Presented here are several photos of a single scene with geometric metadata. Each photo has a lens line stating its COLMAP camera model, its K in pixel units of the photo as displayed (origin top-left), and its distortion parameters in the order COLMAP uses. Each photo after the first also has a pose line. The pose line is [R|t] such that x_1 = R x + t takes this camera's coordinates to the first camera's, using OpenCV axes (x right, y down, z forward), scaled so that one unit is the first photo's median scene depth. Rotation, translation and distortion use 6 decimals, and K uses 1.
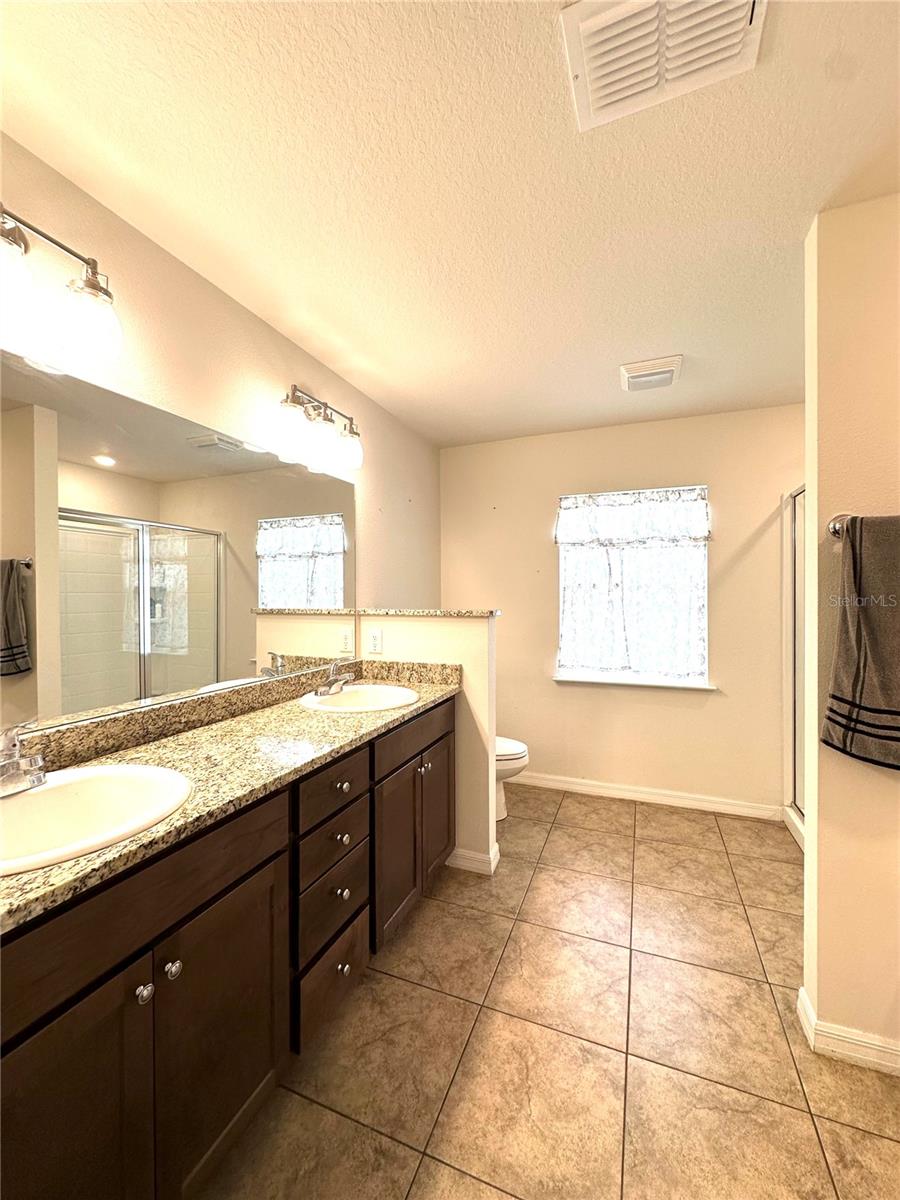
lens RADIAL K [[477.6, 0, 450.0], [0, 477.6, 600.0], [0, 0, 1]] dist [-0.002261, -0.000121]
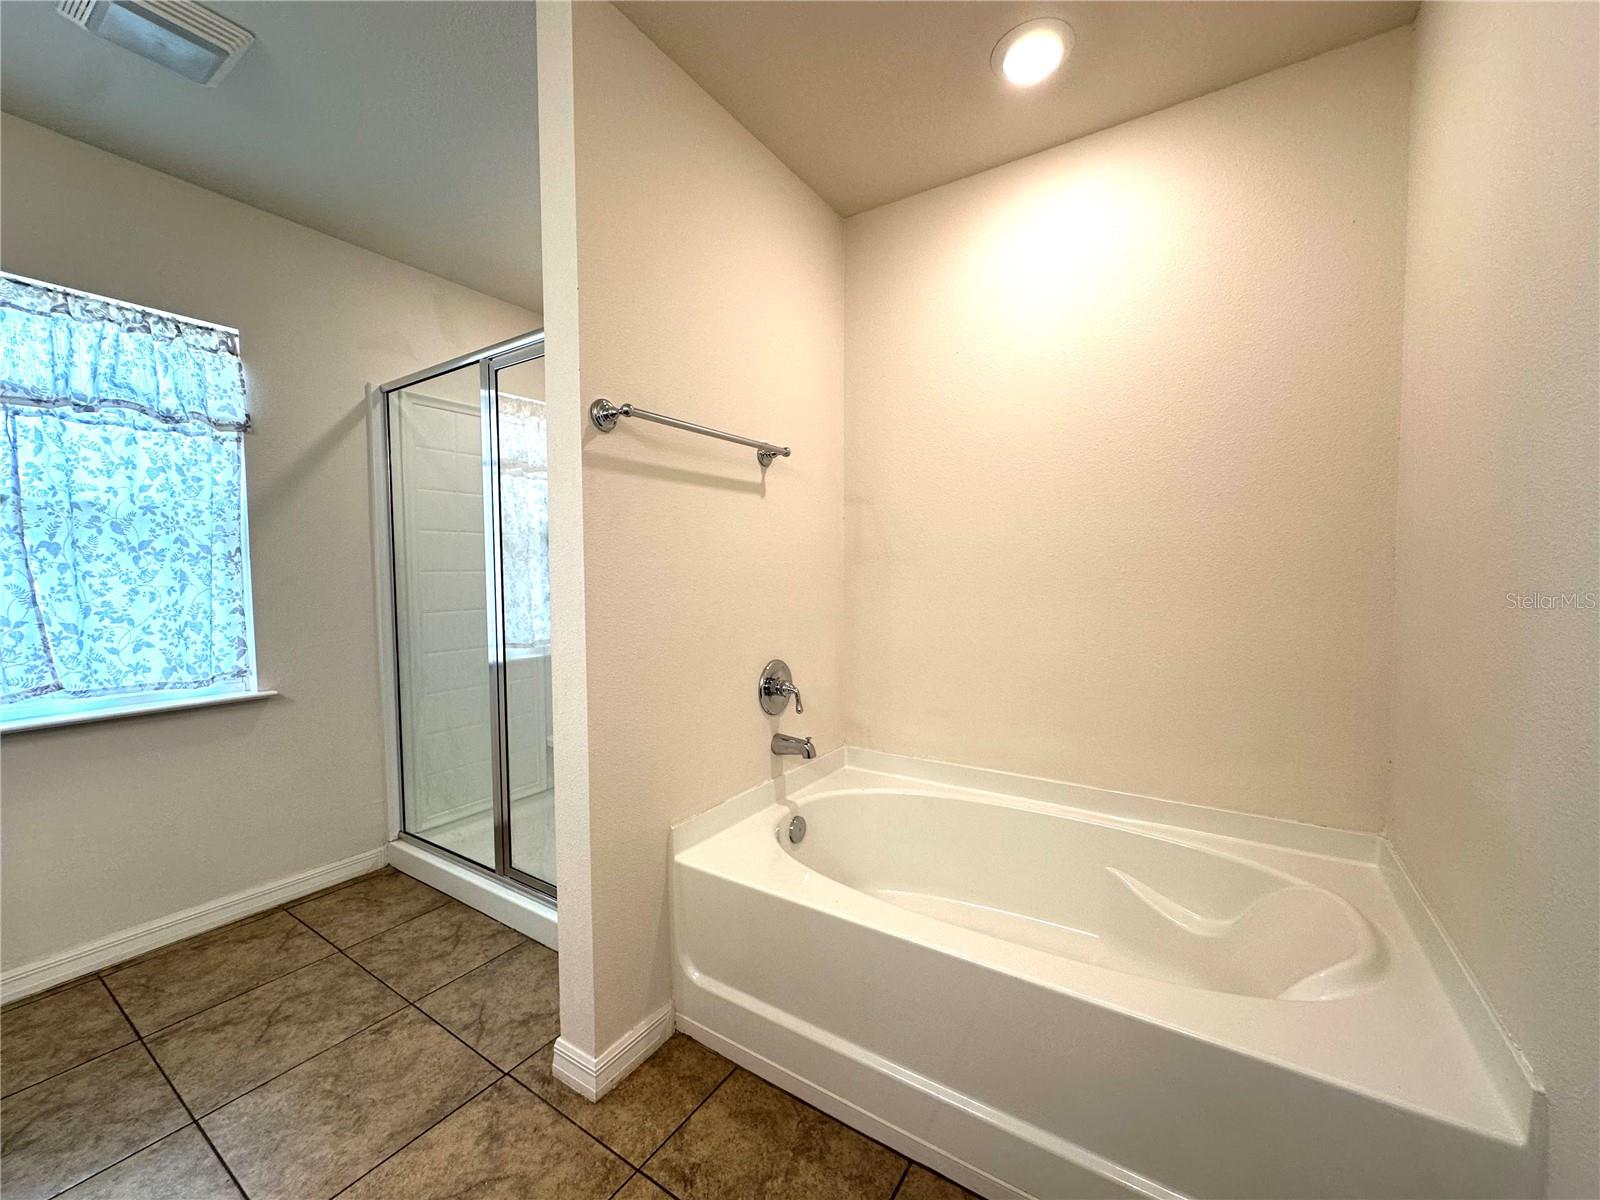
lens RADIAL K [[636.8, 0, 800.0], [0, 636.8, 600.0], [0, 0, 1]] dist [-0.002261, -0.000121]
pose [[0.195673, -0.042841, 0.979733, -0.074761], [0.014393, 0.999063, 0.040812, 0.056853], [-0.980564, 0.006116, 0.196106, 0.254275]]
